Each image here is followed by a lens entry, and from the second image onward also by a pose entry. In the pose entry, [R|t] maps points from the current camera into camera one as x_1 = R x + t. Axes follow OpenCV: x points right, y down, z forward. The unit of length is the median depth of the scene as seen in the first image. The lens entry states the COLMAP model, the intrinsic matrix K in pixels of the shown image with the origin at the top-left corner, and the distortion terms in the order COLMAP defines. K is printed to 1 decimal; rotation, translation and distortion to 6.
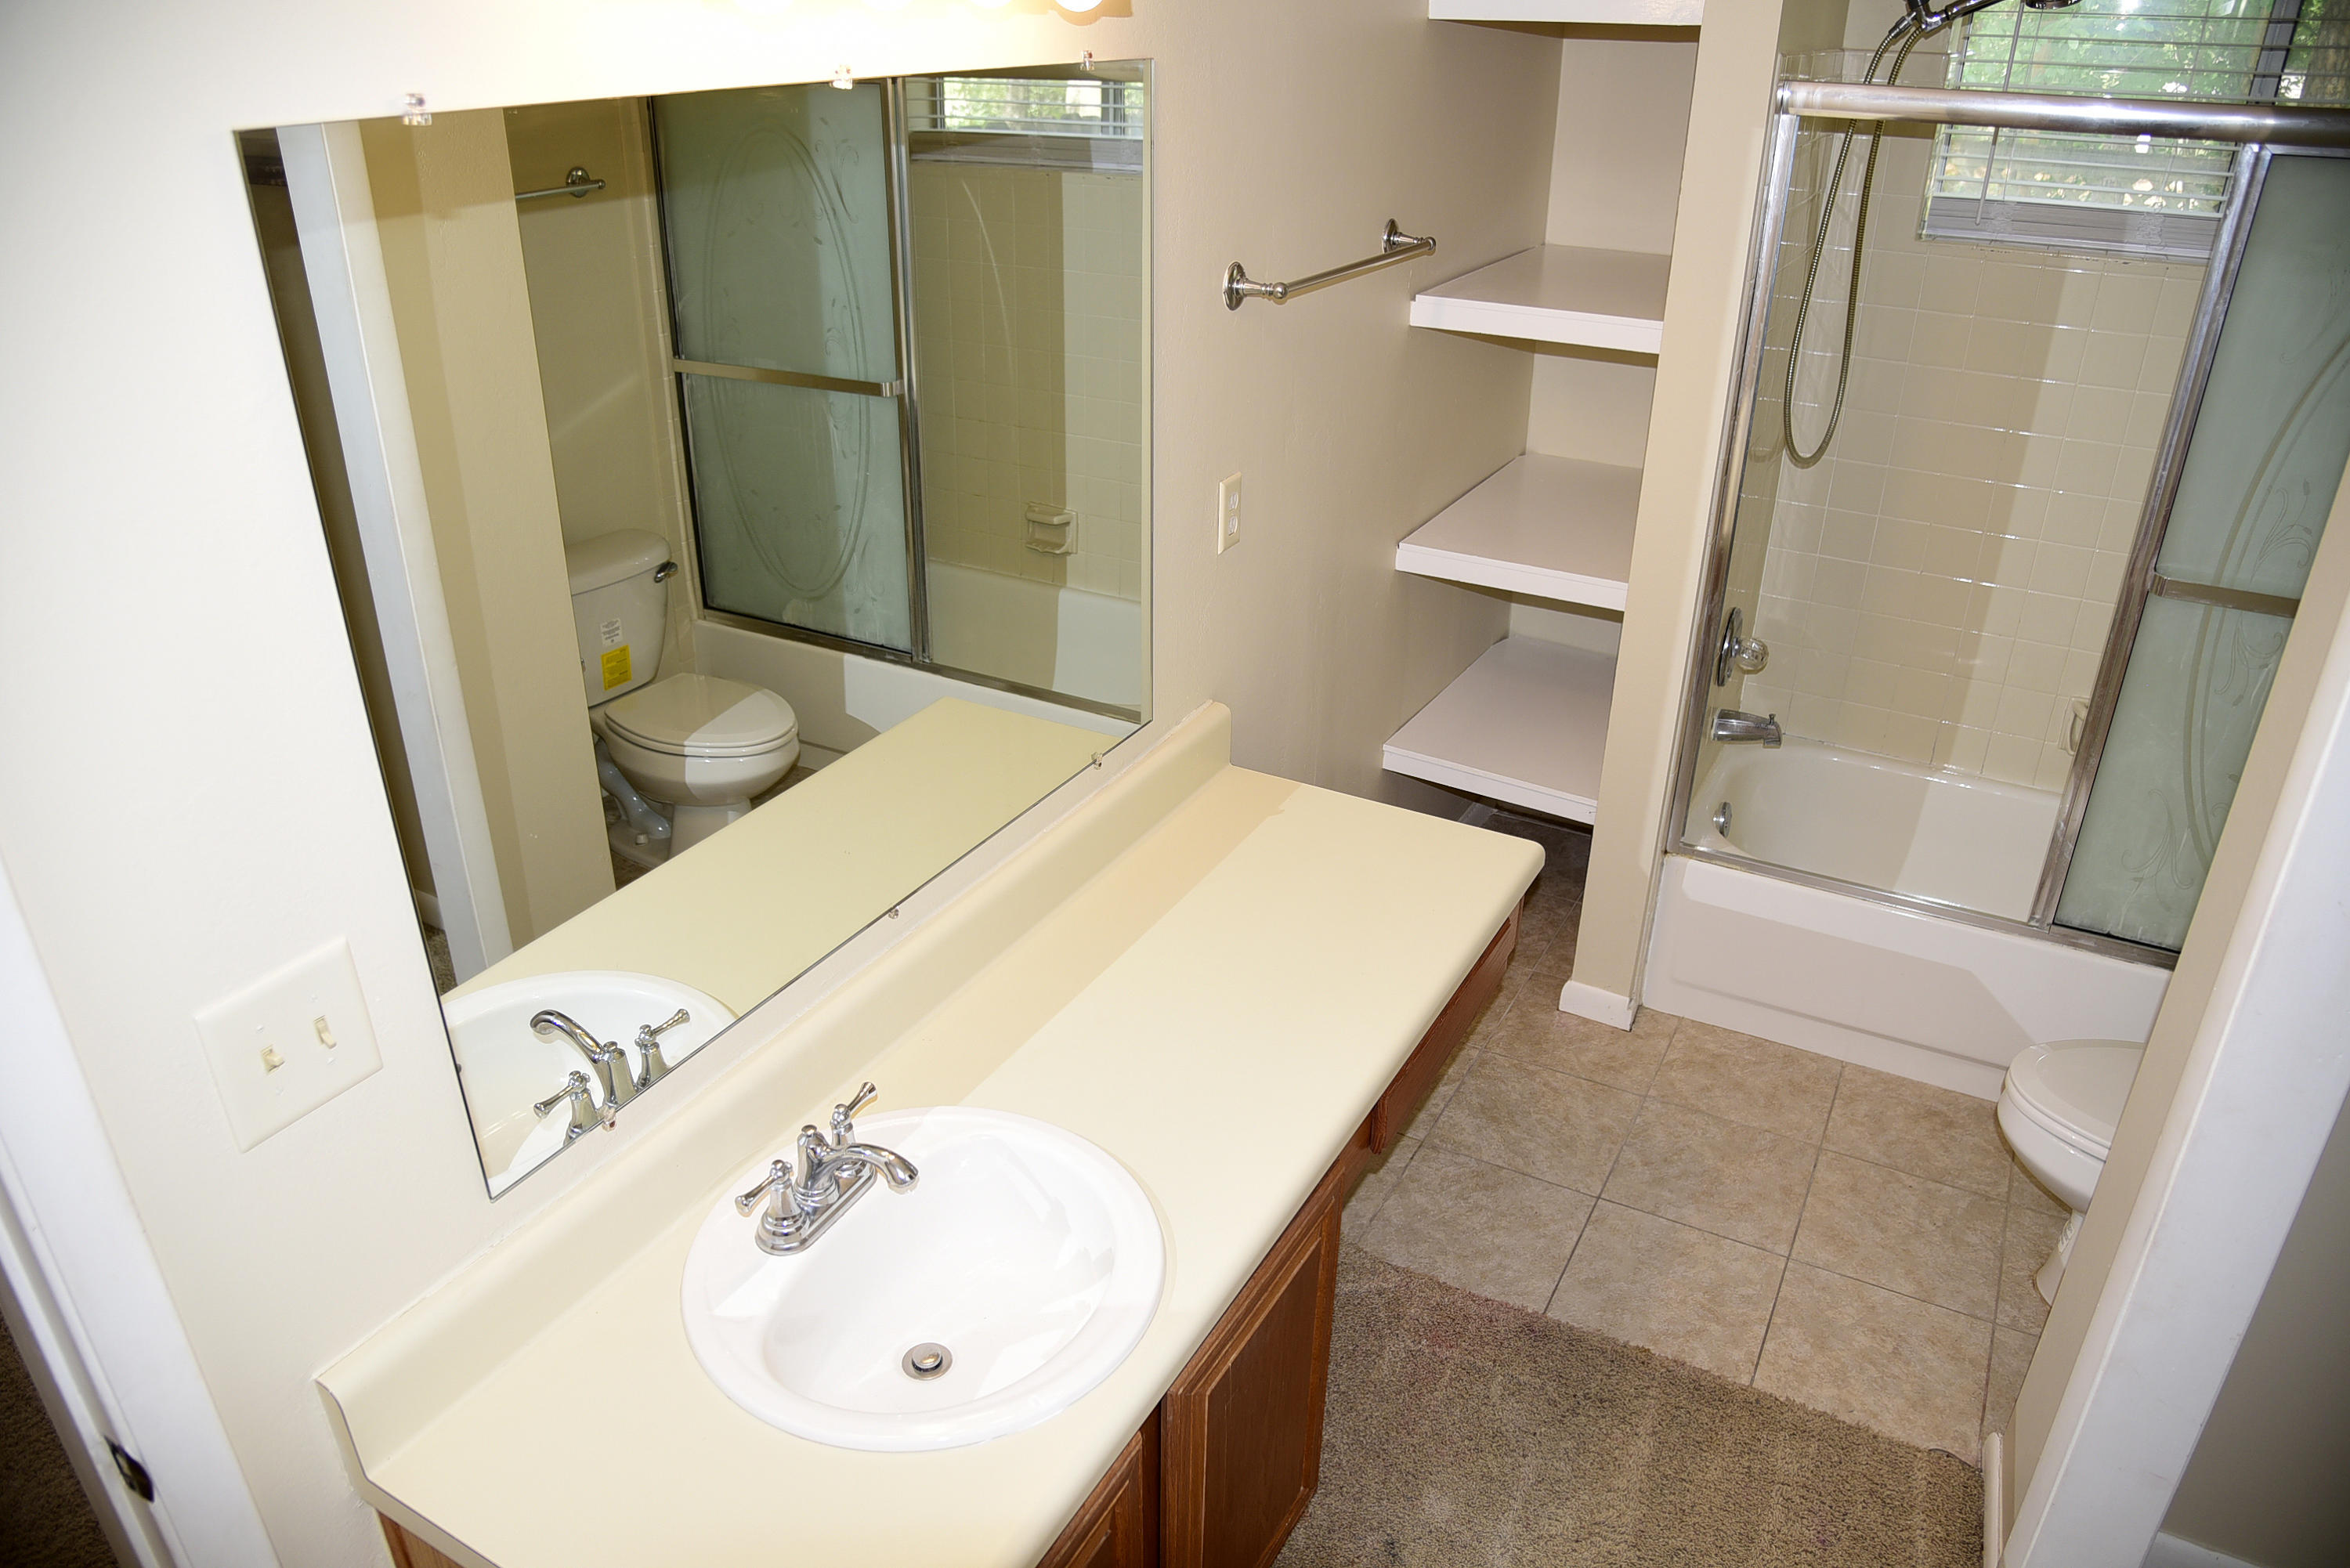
lens RADIAL K [[1593.9, 0, 1175.0], [0, 1593.9, 784.0], [0, 0, 1]] dist [-0.127905, 0.078058]
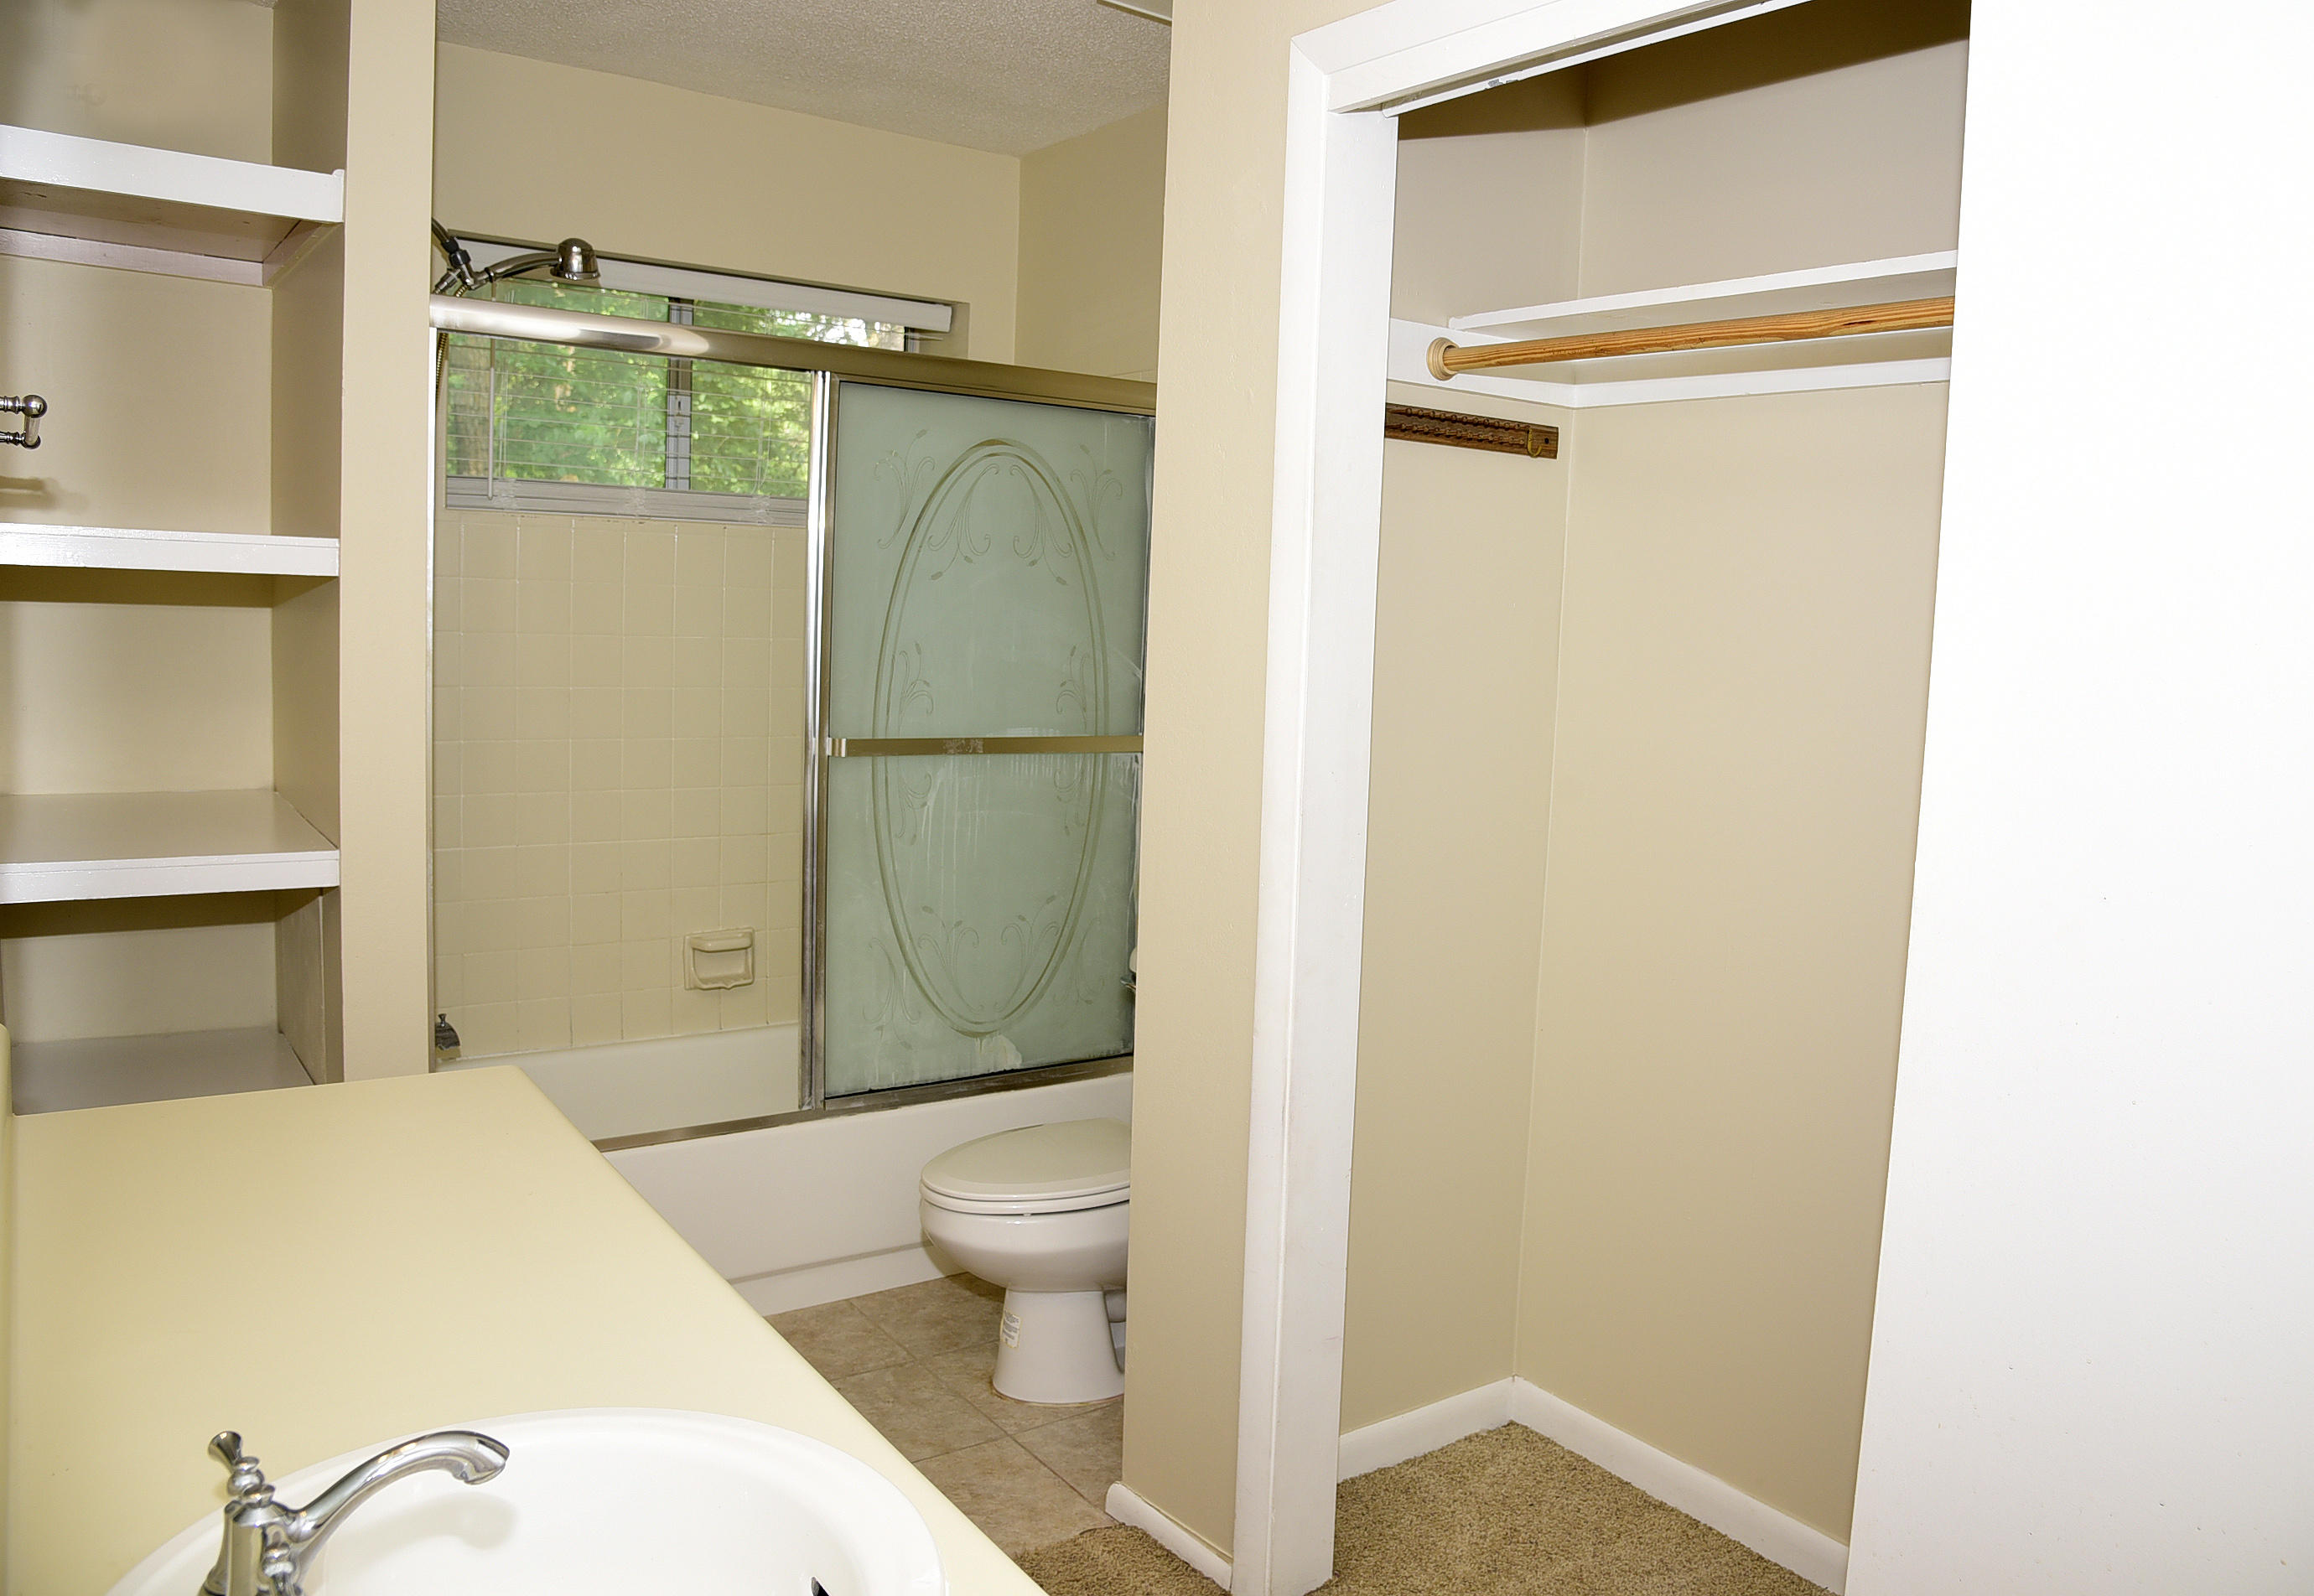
lens RADIAL K [[1719.7, 0, 1157.0], [0, 1719.7, 798.0], [0, 0, 1]] dist [-0.038431, 0.000526]
pose [[0.441711, -0.082386, 0.893367, -0.359055], [0.372623, 0.922671, -0.099150, 0.108043], [-0.816115, 0.376685, 0.438253, 0.258541]]
